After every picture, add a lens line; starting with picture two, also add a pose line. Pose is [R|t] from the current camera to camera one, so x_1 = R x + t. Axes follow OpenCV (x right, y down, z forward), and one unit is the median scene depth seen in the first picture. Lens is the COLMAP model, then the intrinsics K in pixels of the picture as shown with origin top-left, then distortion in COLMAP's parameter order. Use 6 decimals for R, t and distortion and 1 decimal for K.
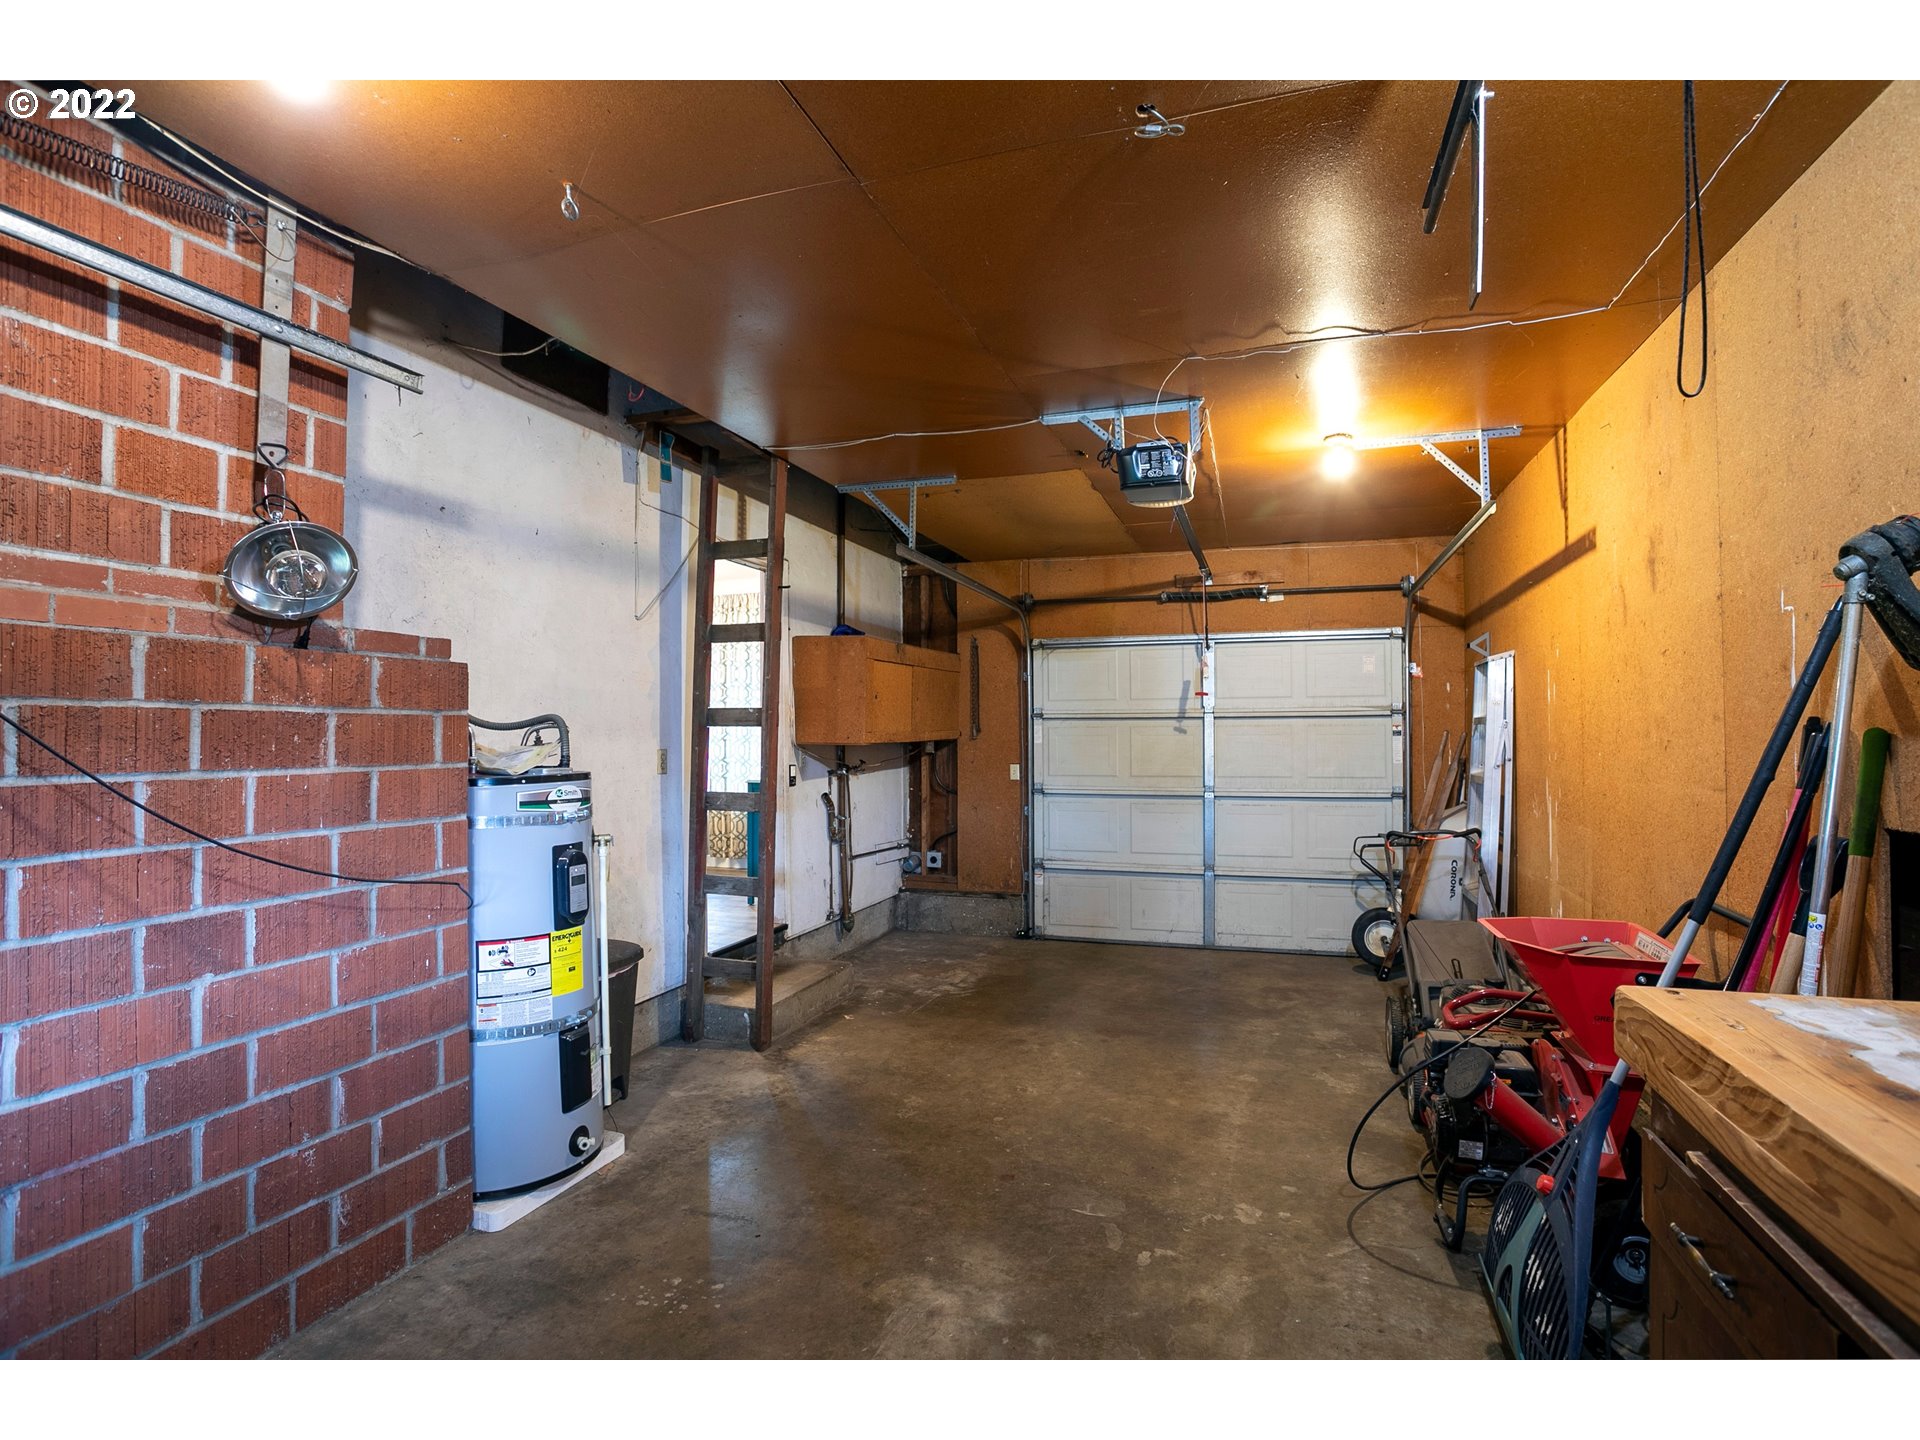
lens RADIAL K [[929.0, 0, 964.8], [0, 929.0, 718.0], [0, 0, 1]] dist [-0.082352, 0.040251]
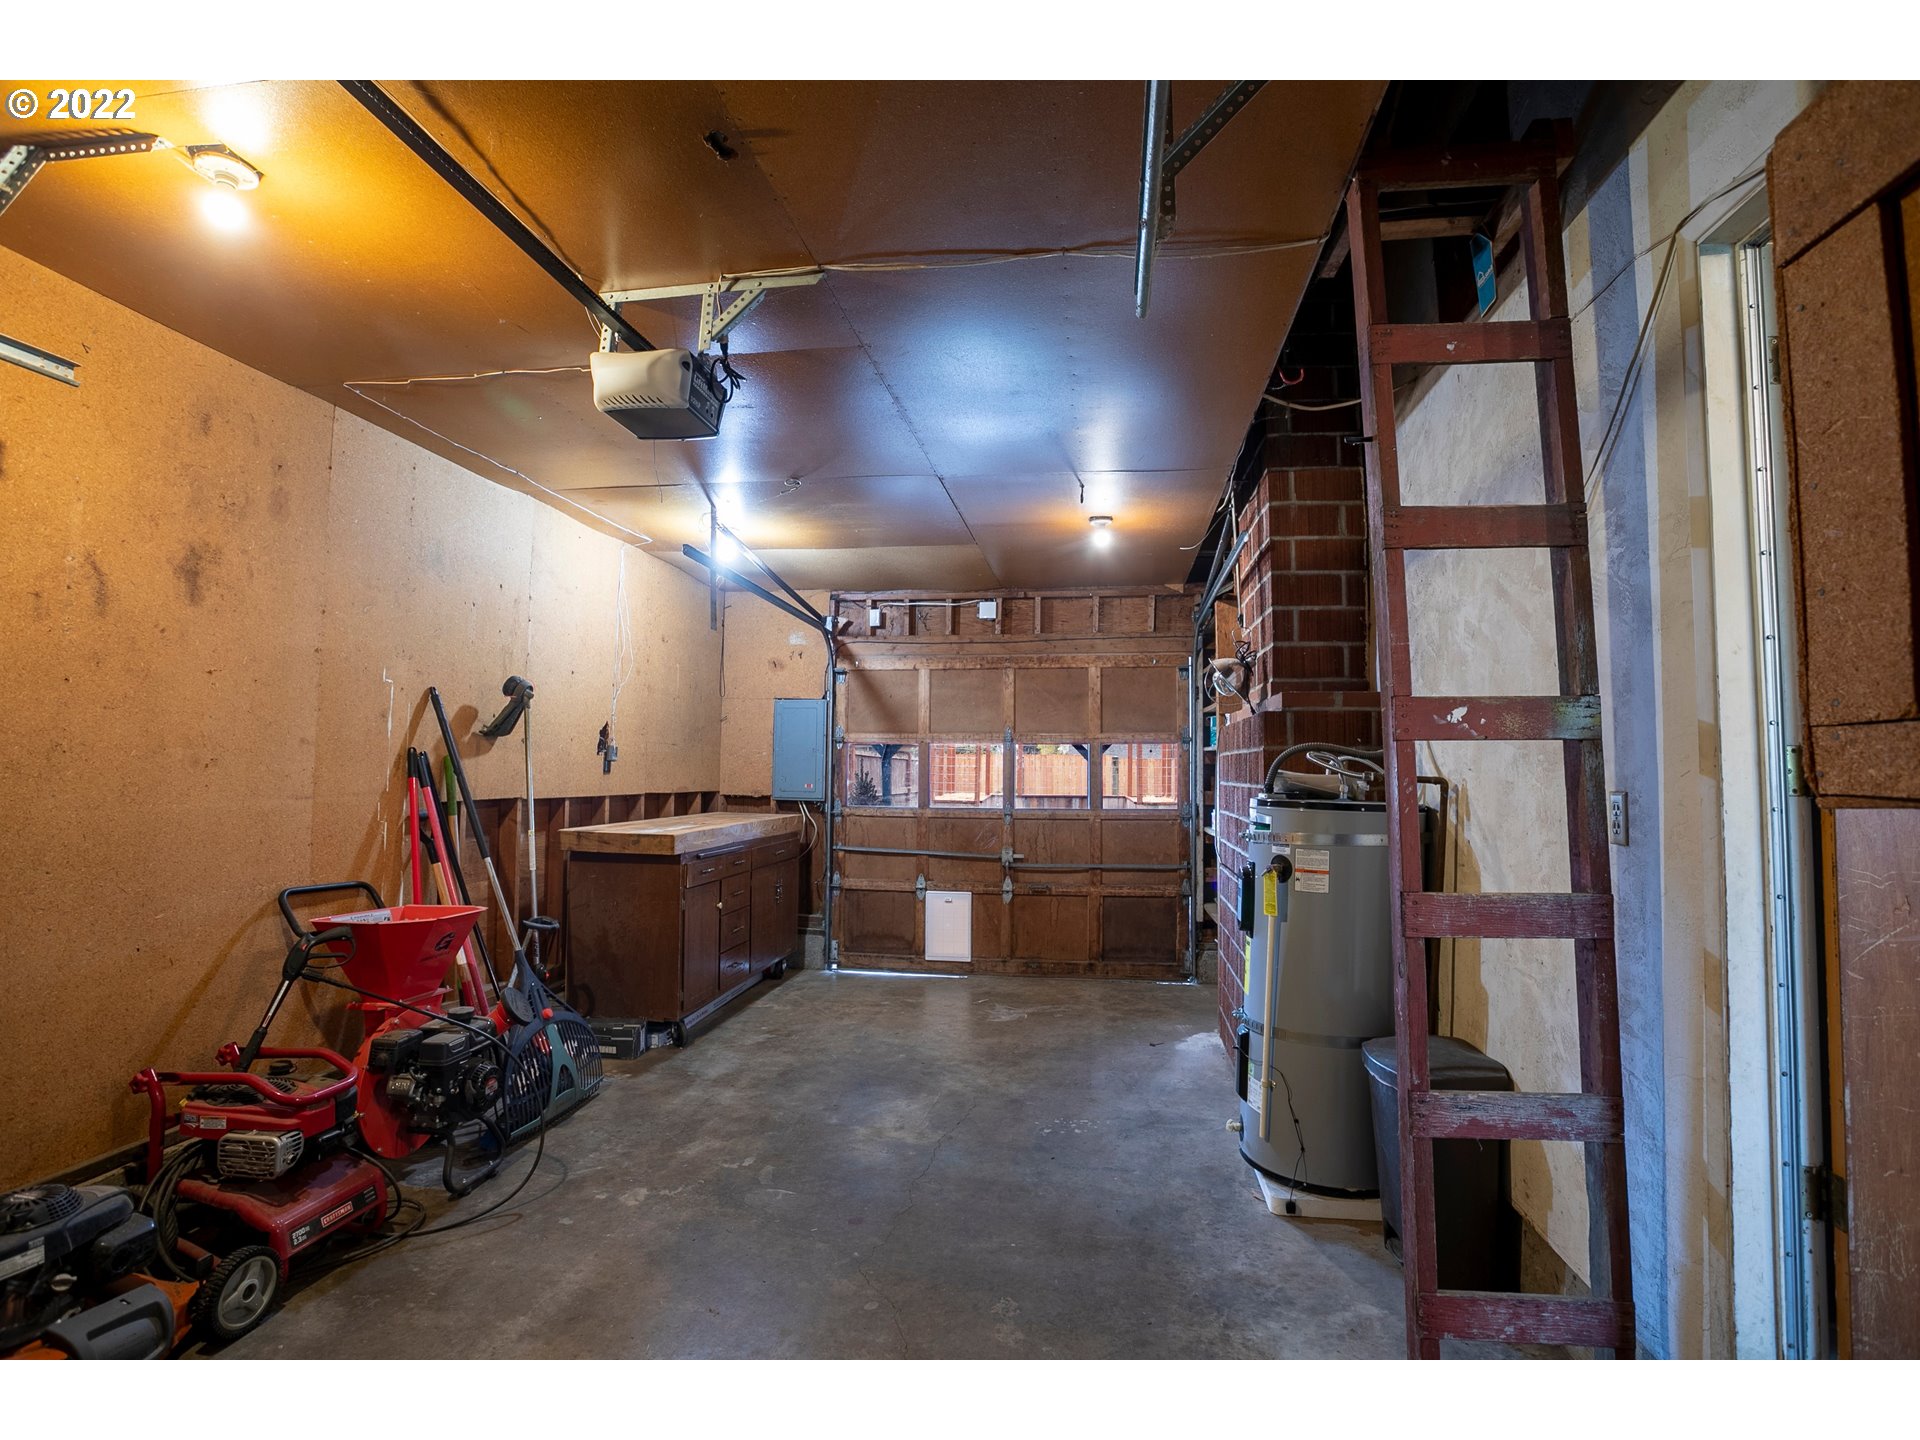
lens RADIAL K [[929.0, 0, 964.8], [0, 929.0, 718.0], [0, 0, 1]] dist [-0.082352, 0.040251]
pose [[-0.984968, -0.016725, -0.171927, 0.116545], [-0.004295, 0.997365, -0.072417, 0.049043], [0.172685, -0.070590, -0.982444, 2.173858]]
